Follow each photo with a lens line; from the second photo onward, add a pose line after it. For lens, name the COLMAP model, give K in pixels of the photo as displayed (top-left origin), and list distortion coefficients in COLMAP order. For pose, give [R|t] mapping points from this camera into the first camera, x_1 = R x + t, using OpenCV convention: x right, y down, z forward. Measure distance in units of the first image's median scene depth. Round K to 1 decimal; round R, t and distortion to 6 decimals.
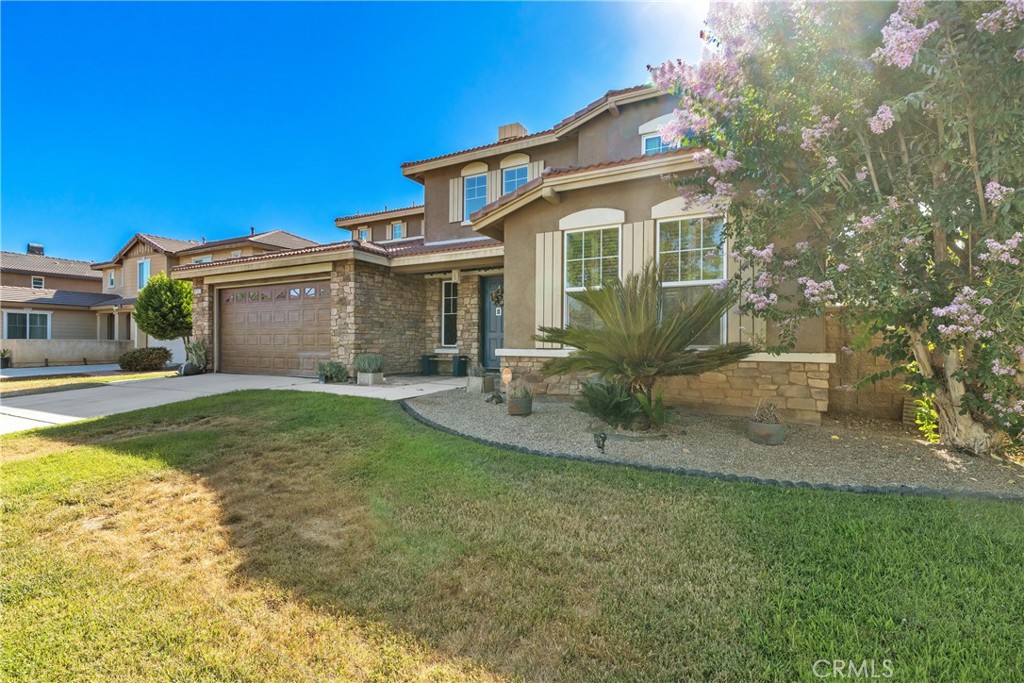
lens RADIAL K [[462.8, 0, 510.9], [0, 462.8, 342.6], [0, 0, 1]] dist [0.002005, 0.000423]
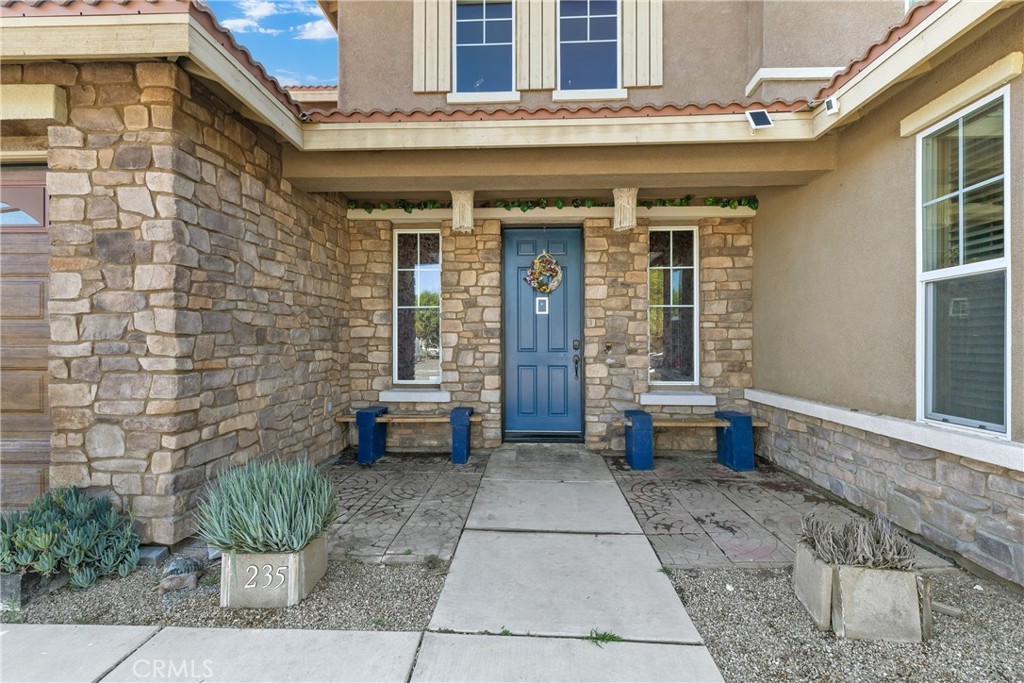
lens RADIAL K [[462.8, 0, 510.9], [0, 462.8, 342.6], [0, 0, 1]] dist [0.002005, 0.000423]
pose [[0.898240, -0.005037, 0.439477, -0.259186], [0.003441, 0.999984, 0.004428, -0.033879], [-0.439493, -0.002465, 0.898243, 0.626702]]
